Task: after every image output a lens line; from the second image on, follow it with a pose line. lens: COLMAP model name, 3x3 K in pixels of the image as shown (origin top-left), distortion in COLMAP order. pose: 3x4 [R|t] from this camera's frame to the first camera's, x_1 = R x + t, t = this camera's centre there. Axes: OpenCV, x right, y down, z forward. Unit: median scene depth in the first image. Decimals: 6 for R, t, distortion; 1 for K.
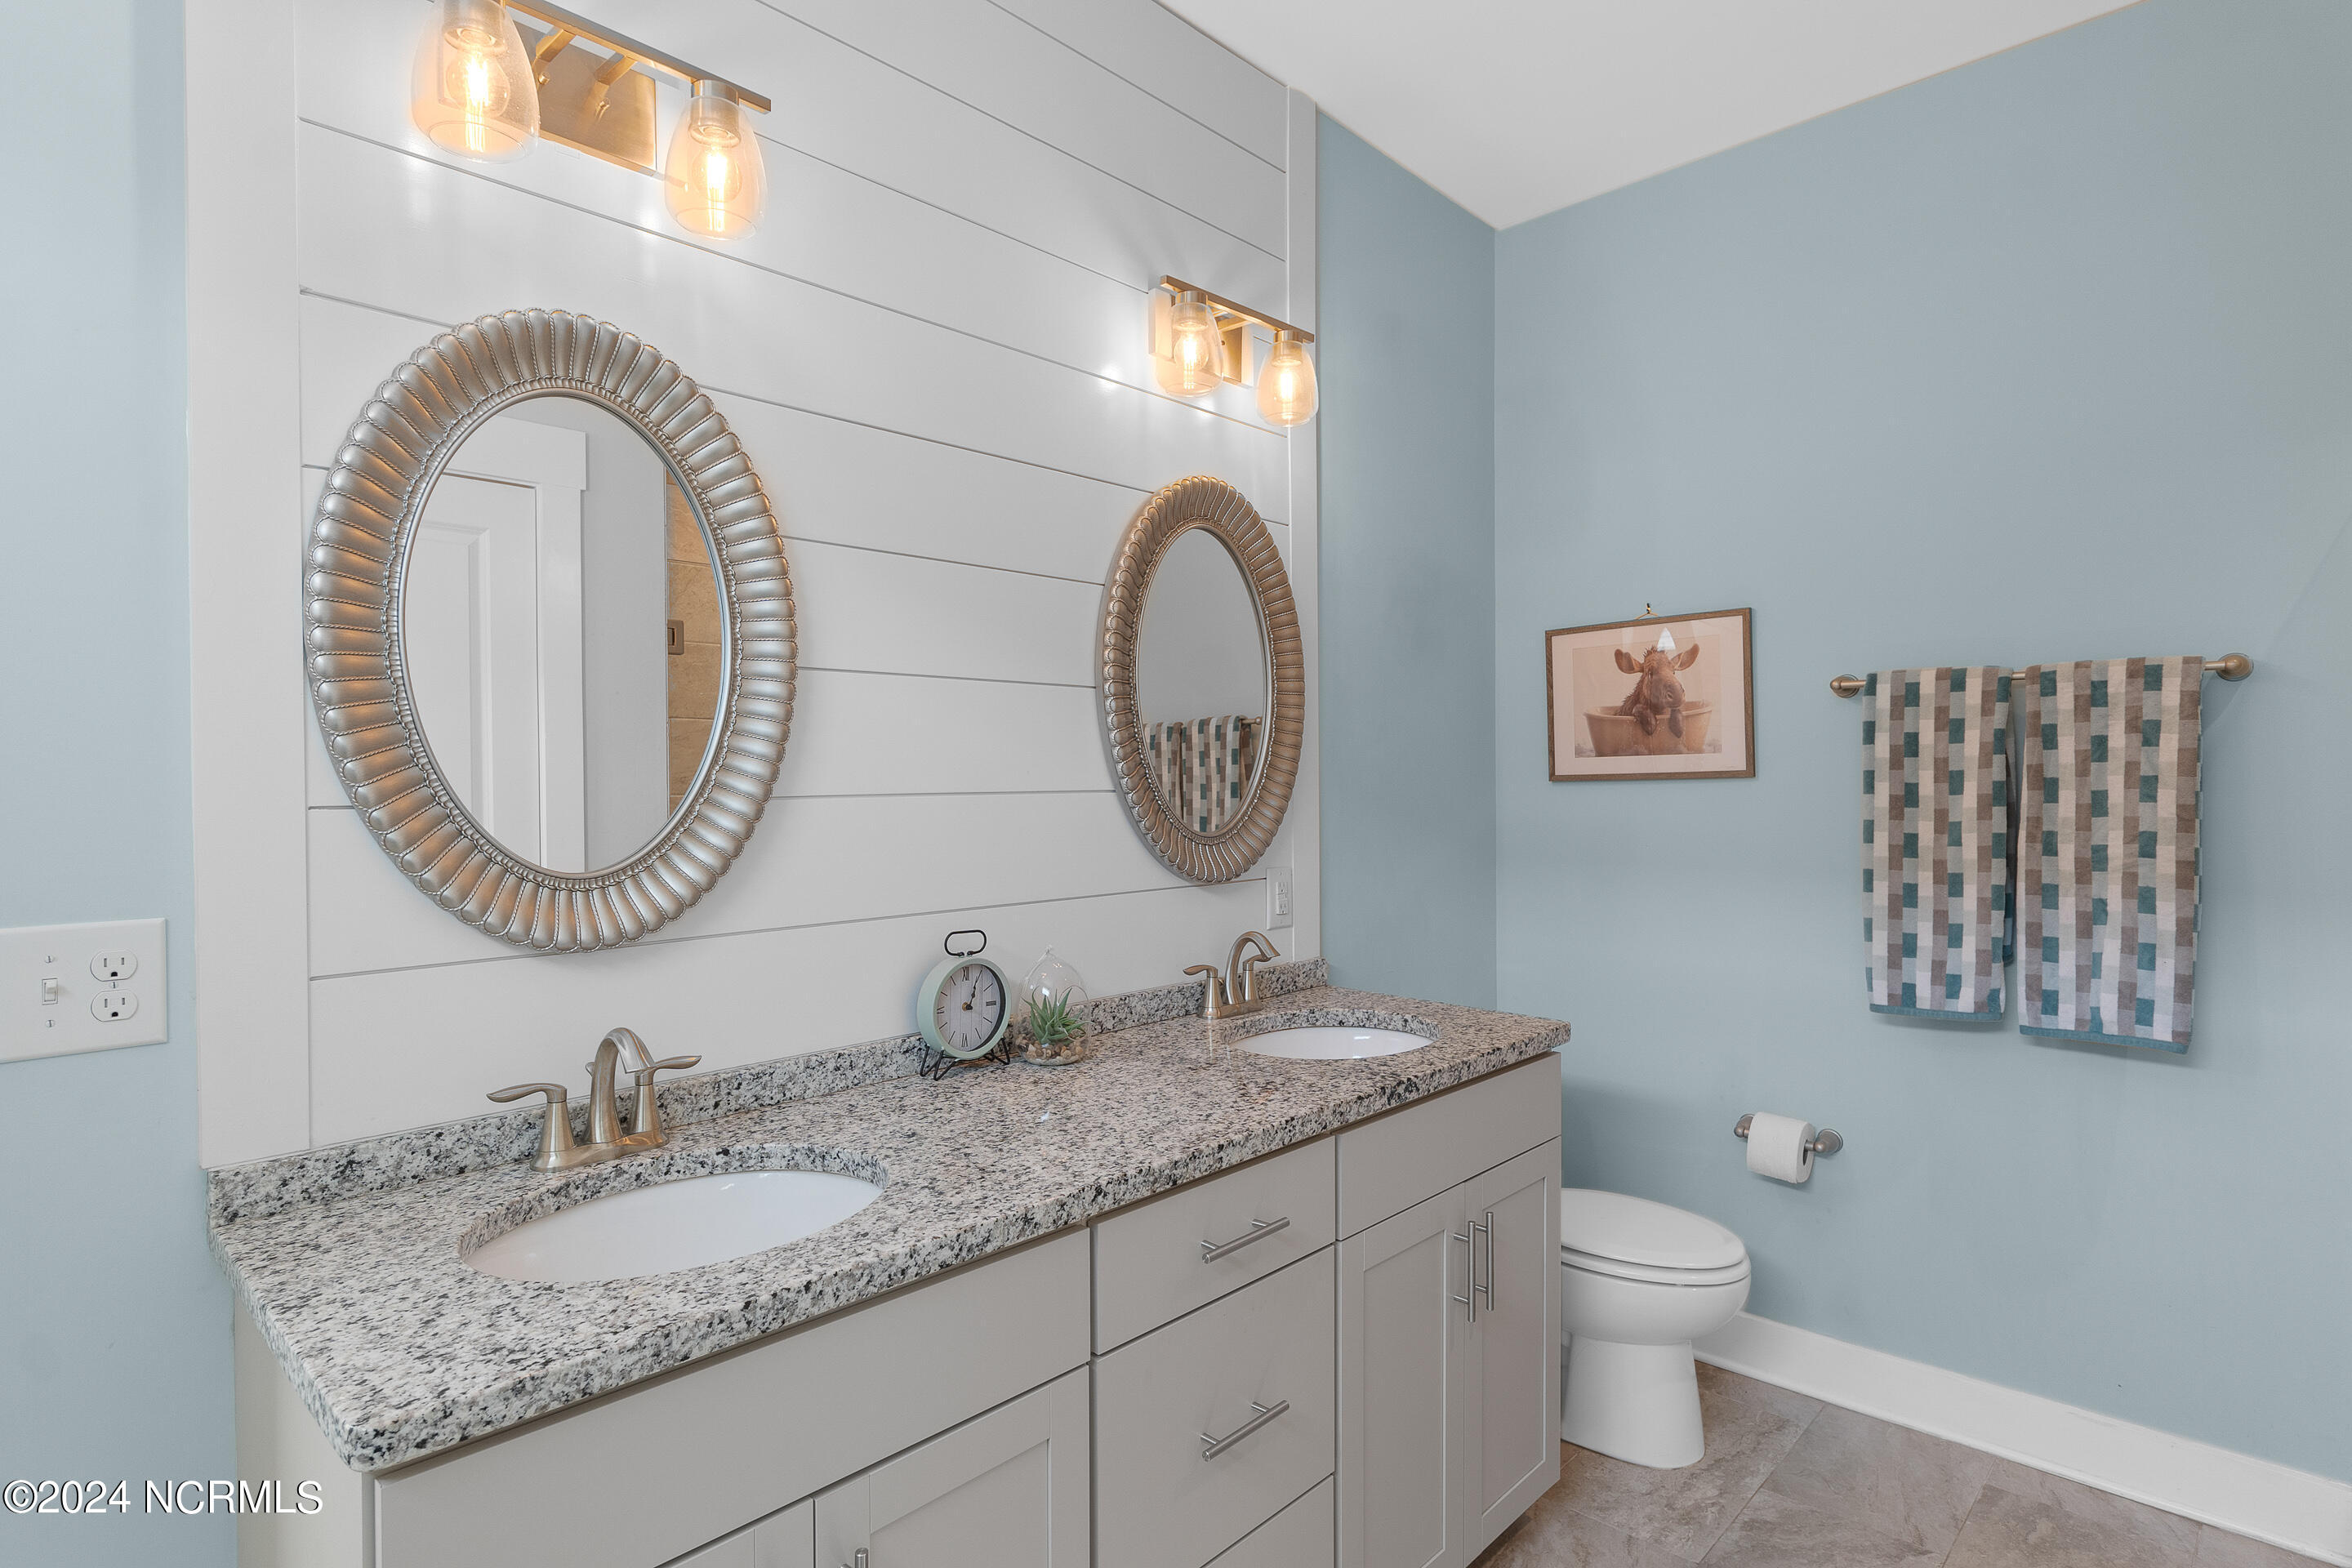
lens RADIAL K [[1224.9, 0, 1168.4], [0, 1224.9, 782.8], [0, 0, 1]] dist [0.007290, -0.000027]
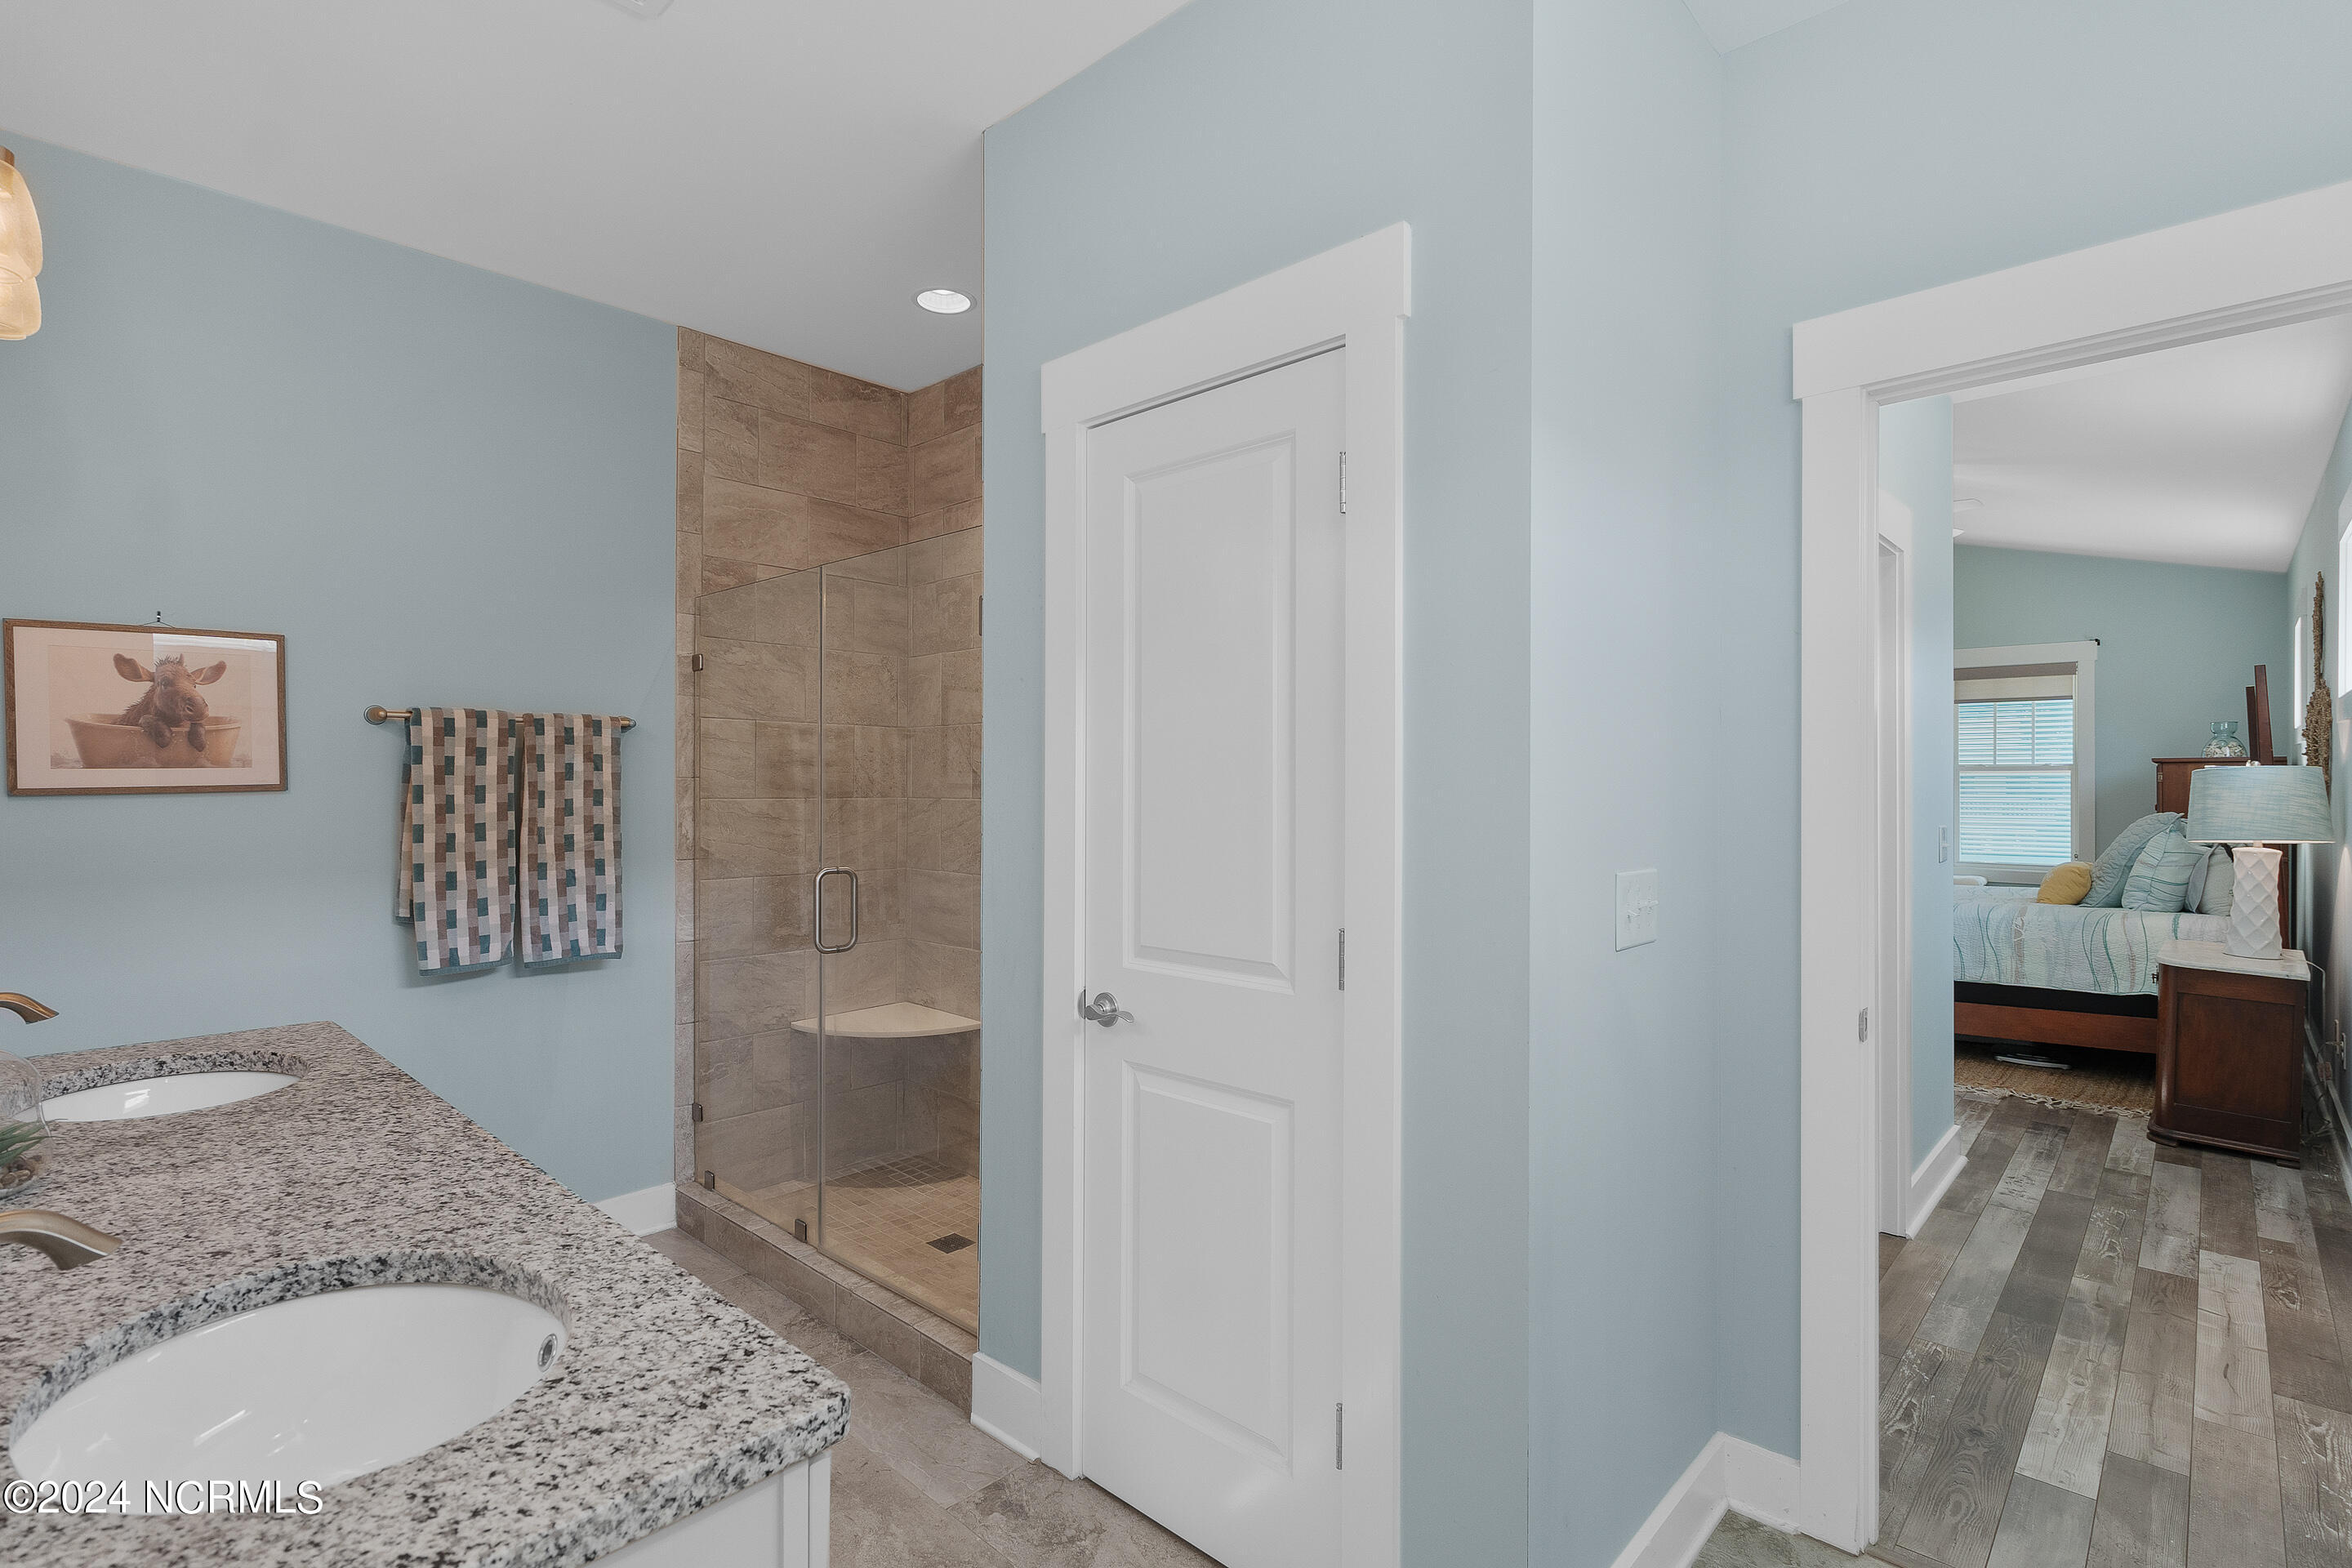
lens RADIAL K [[1112.1, 0, 1164.6], [0, 1112.1, 785.3], [0, 0, 1]] dist [-0.003961, 0.000989]
pose [[-0.024396, 0.004011, 0.999694, -0.621413], [0.005725, 0.999976, -0.003872, -0.001066], [-0.999686, 0.005629, -0.024419, 0.281777]]
